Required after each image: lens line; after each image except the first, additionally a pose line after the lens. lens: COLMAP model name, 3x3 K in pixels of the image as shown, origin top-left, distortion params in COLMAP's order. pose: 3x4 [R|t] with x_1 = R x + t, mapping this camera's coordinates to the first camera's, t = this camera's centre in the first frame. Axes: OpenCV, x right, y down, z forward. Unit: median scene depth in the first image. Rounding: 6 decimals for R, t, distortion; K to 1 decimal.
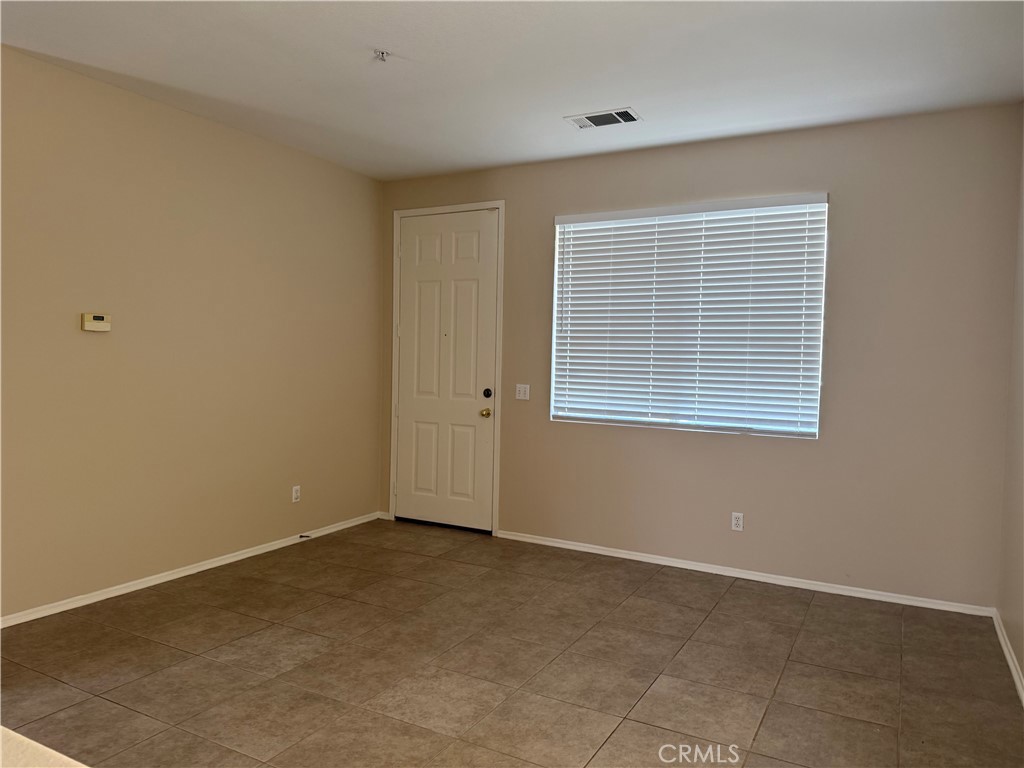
lens RADIAL K [[737.4, 0, 510.4], [0, 737.4, 386.7], [0, 0, 1]] dist [0.001205, -0.004008]
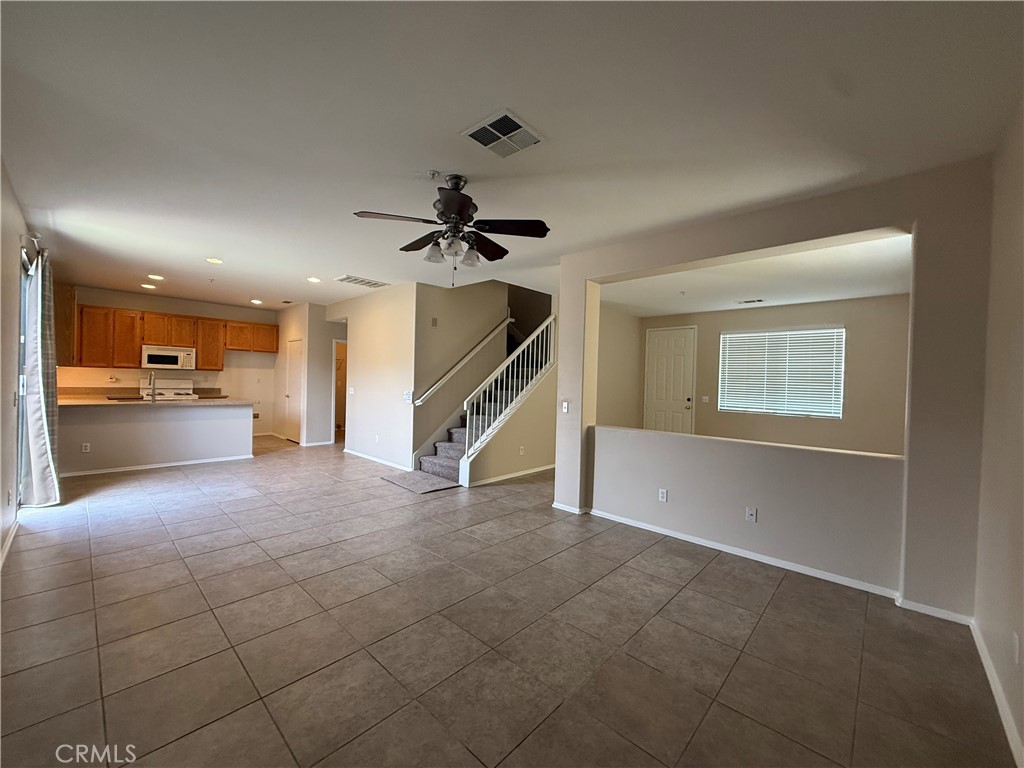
lens RADIAL K [[411.9, 0, 511.6], [0, 411.9, 381.4], [0, 0, 1]] dist [0.001323, 0.000062]
pose [[0.961683, 0.010011, -0.273981, -0.254688], [-0.023334, 0.998696, -0.045411, 0.027006], [0.273169, 0.050064, 0.960662, -0.599970]]
